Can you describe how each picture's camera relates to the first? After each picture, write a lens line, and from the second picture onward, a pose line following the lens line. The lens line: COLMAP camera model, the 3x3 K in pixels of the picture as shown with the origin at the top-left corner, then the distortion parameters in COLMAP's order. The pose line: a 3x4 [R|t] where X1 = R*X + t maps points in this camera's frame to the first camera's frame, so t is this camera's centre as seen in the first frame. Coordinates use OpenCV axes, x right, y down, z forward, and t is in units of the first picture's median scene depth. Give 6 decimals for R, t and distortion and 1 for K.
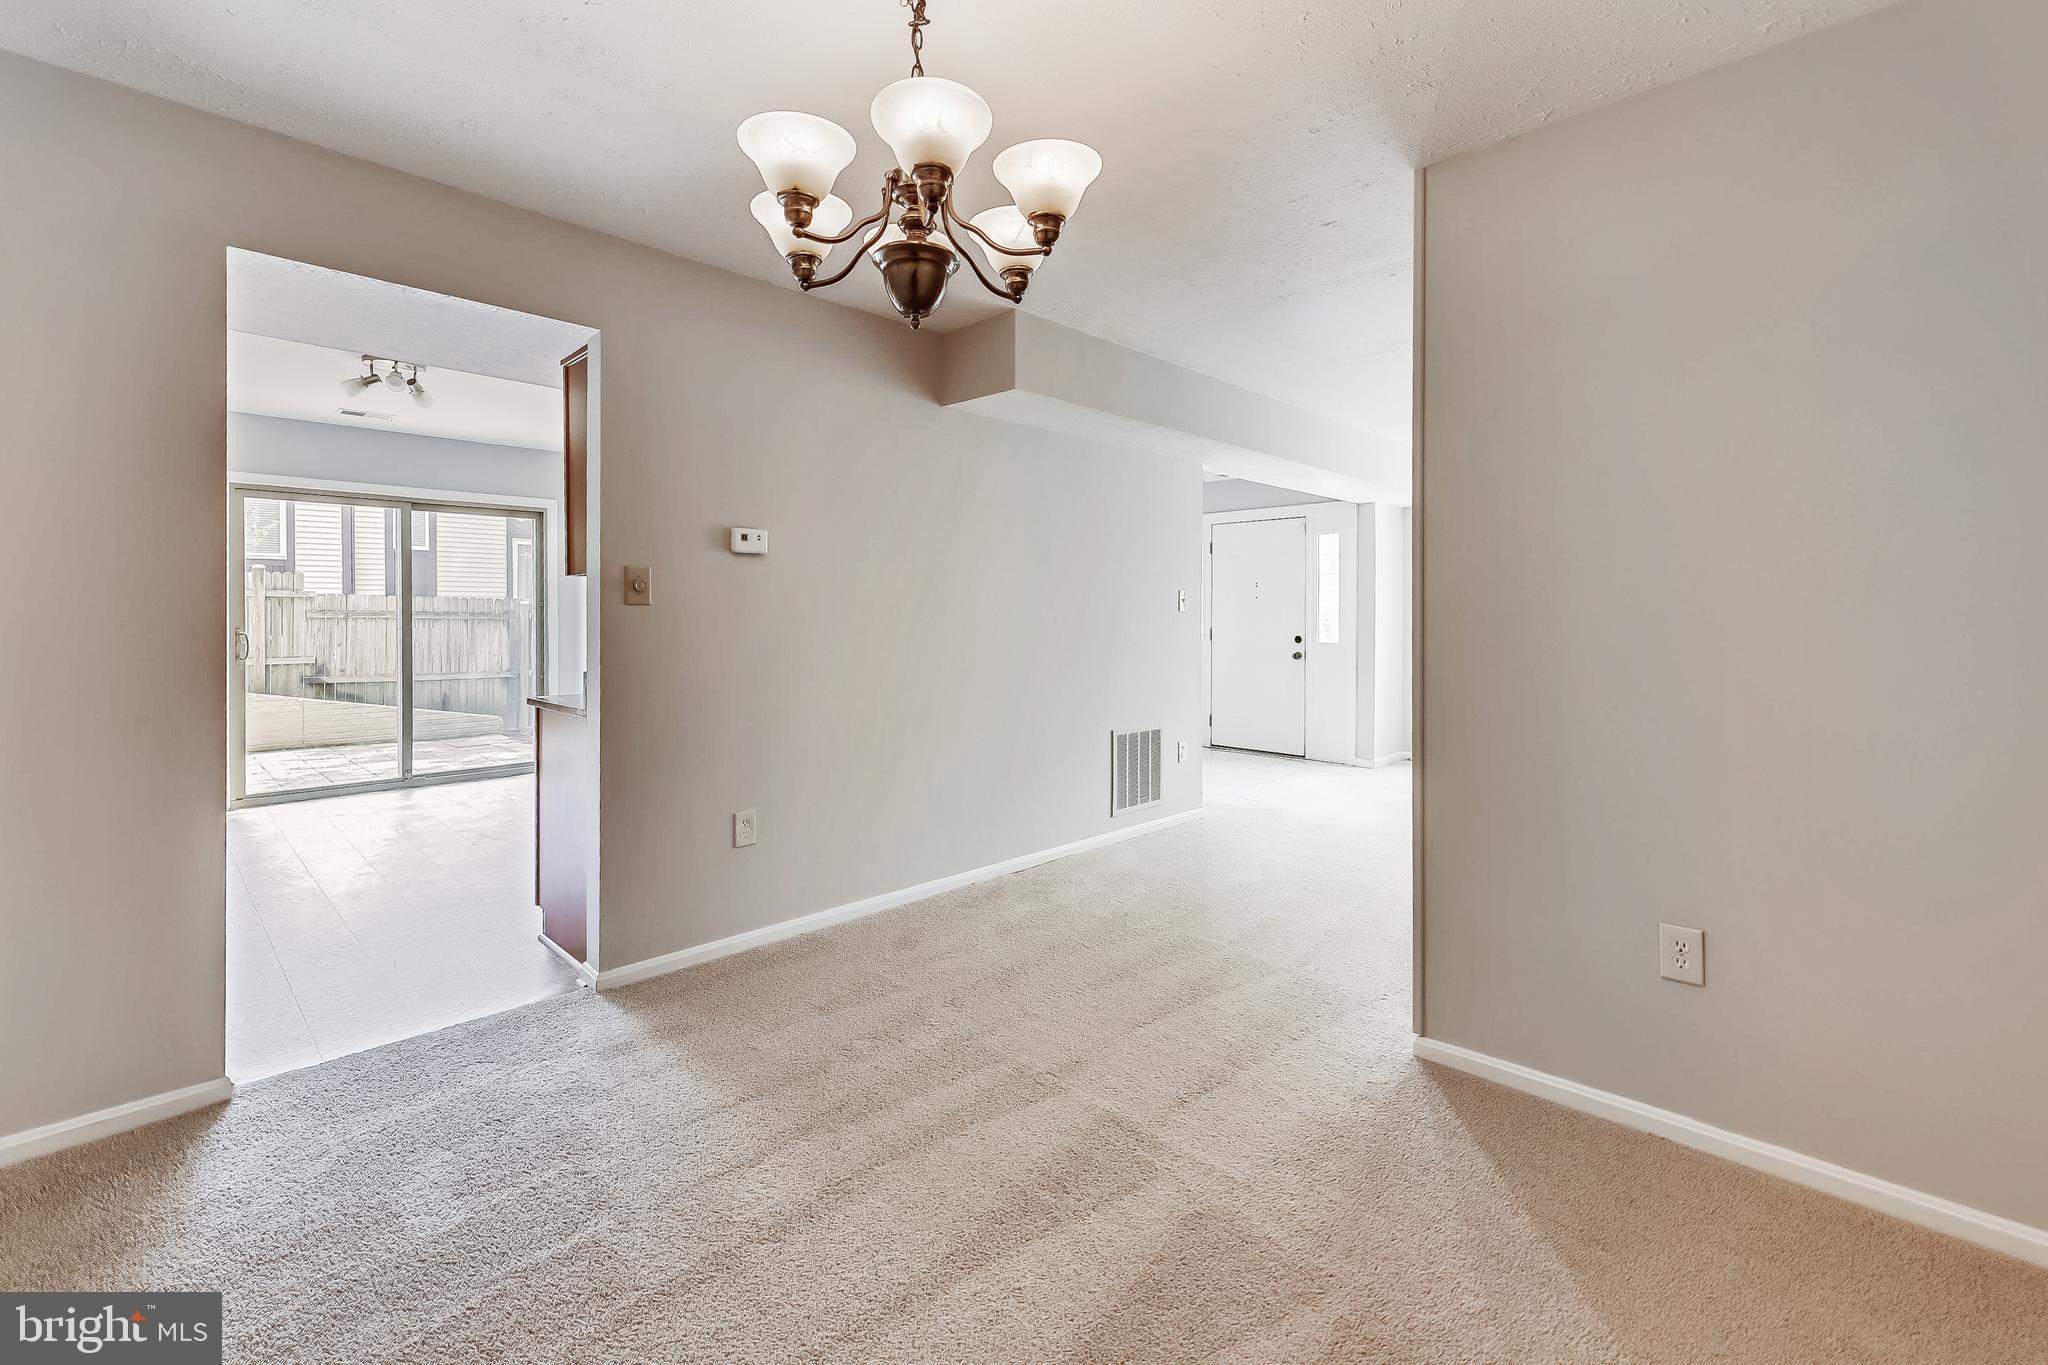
lens RADIAL K [[857.4, 0, 1019.6], [0, 857.4, 611.5], [0, 0, 1]] dist [-0.001283, -0.000547]
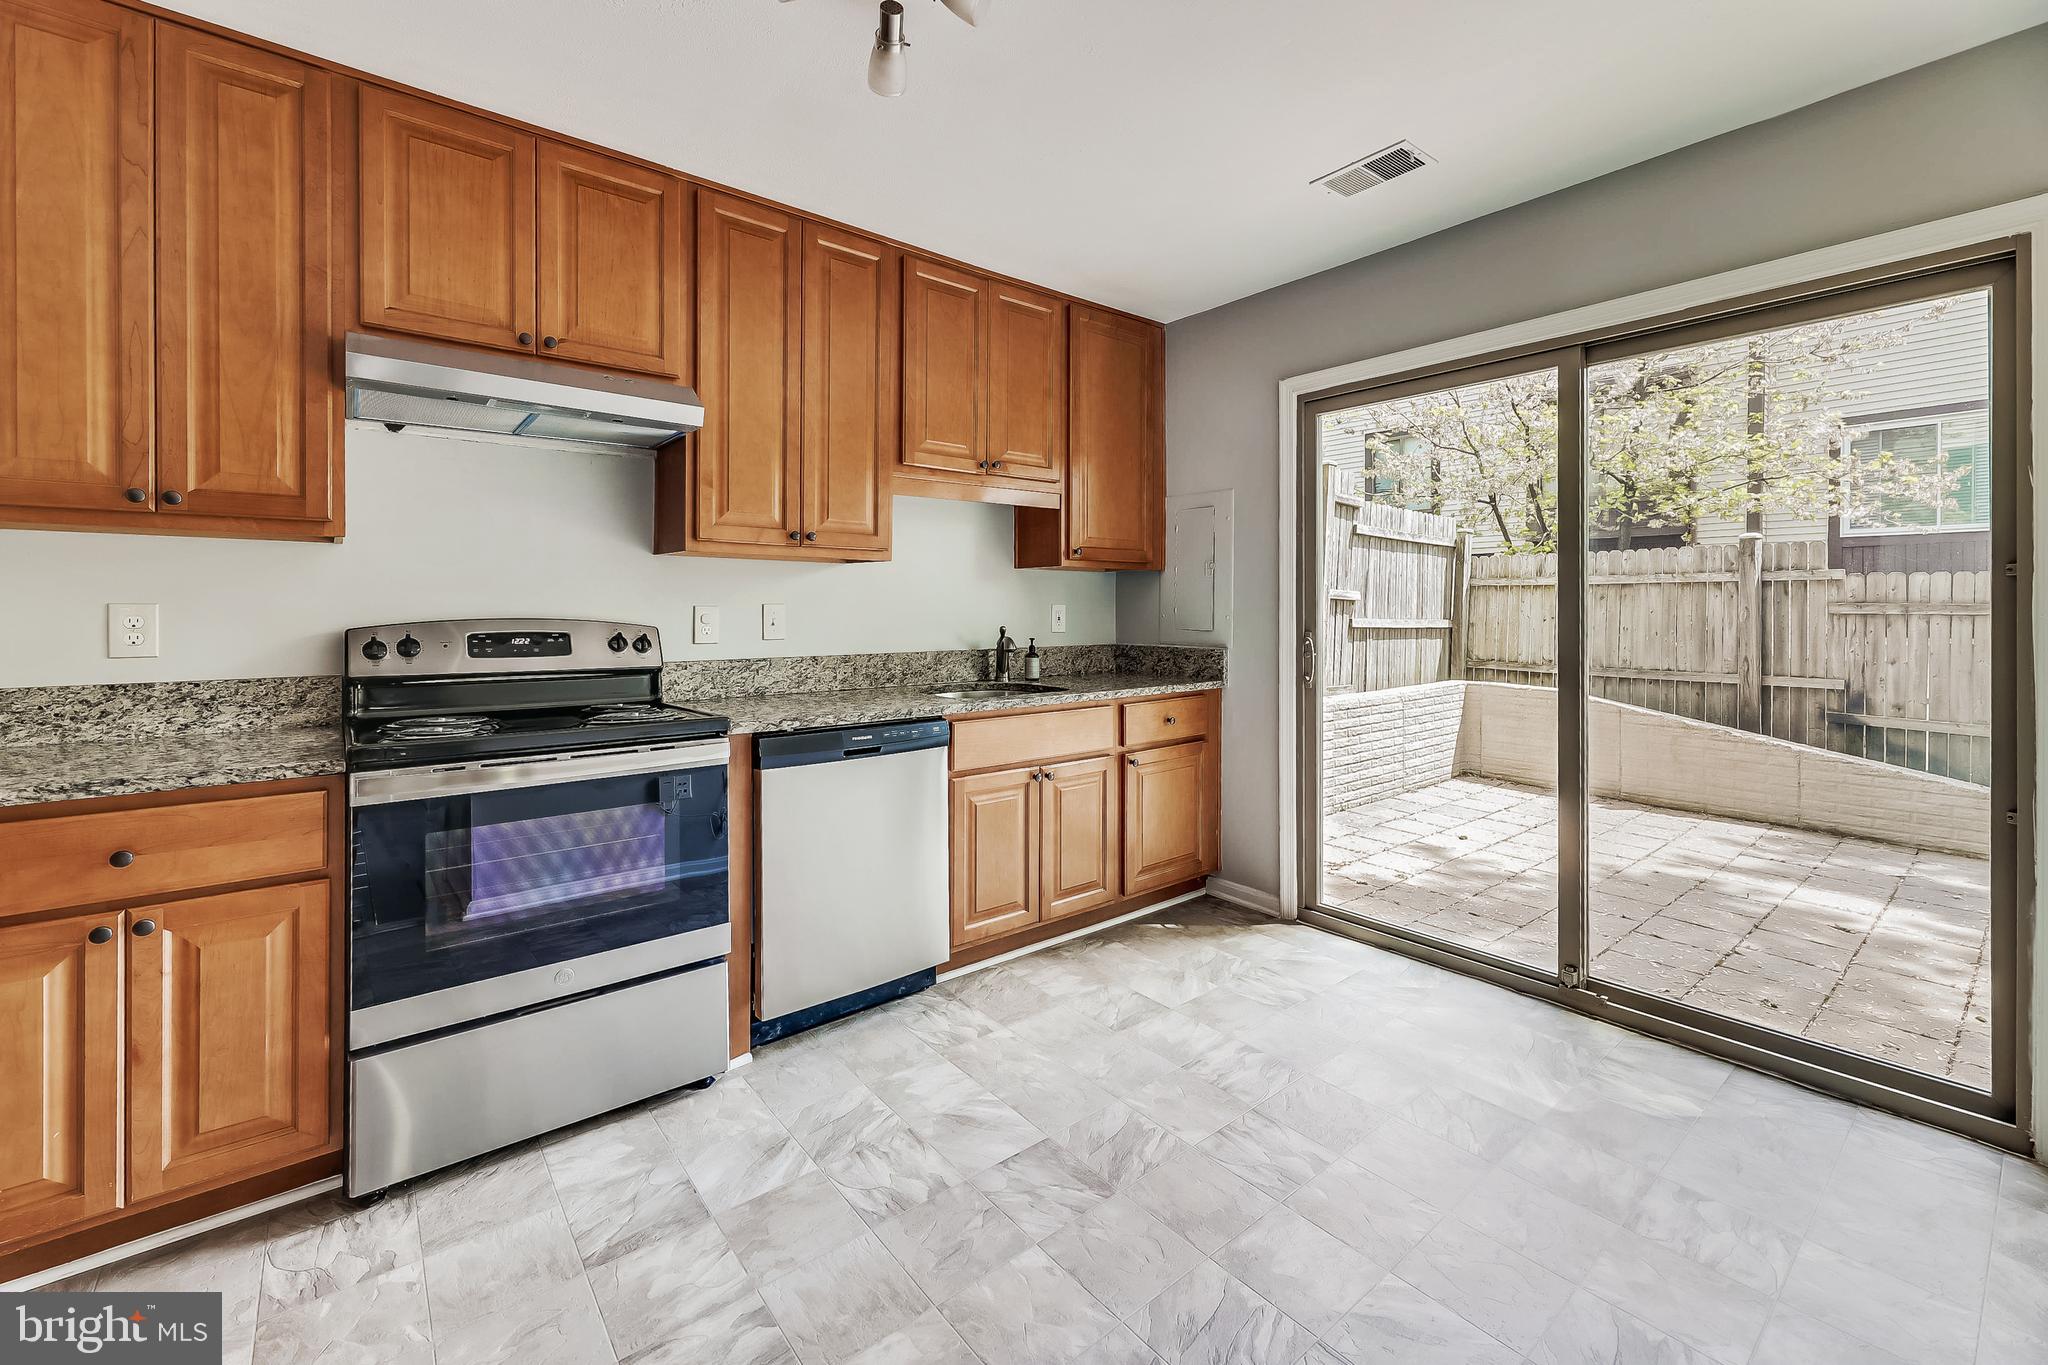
lens RADIAL K [[857.4, 0, 1019.6], [0, 857.4, 611.5], [0, 0, 1]] dist [-0.001283, -0.000547]
pose [[-0.116455, 0.005463, -0.993181, -0.161560], [-0.000239, 0.999985, 0.005528, 0.002051], [0.993196, 0.000881, -0.116452, 0.497585]]
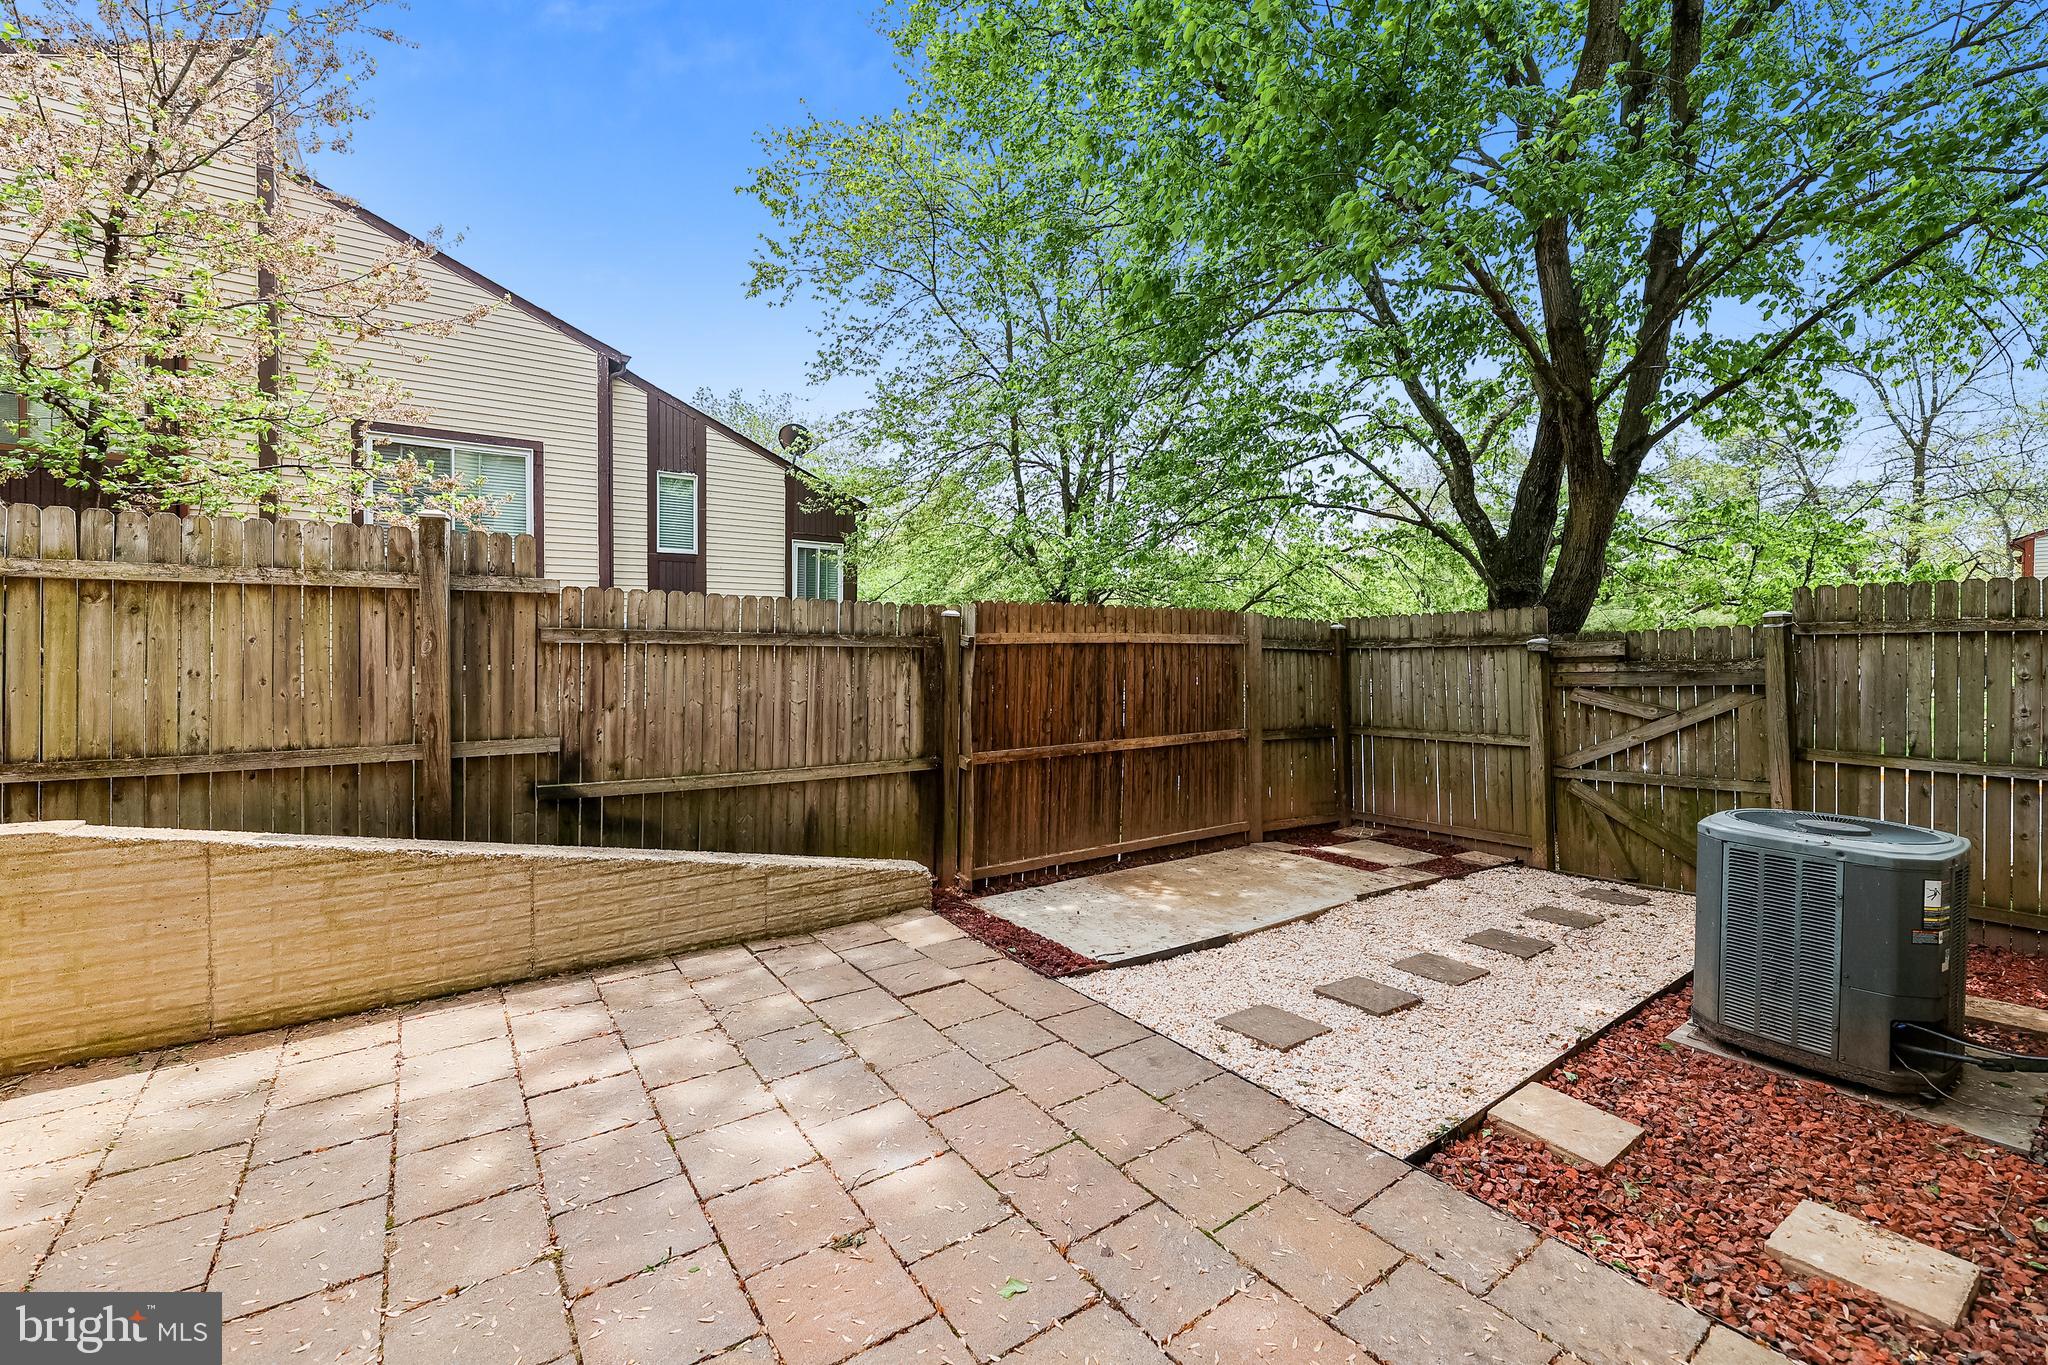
lens RADIAL K [[856.9, 0, 1019.8], [0, 856.9, 649.1], [0, 0, 1]] dist [-0.001325, -0.000310]
pose [[0.985134, 0.001277, -0.171781, -0.530877], [0.000121, 0.999967, 0.008125, 0.006698], [0.171786, -0.008025, 0.985102, 0.628177]]
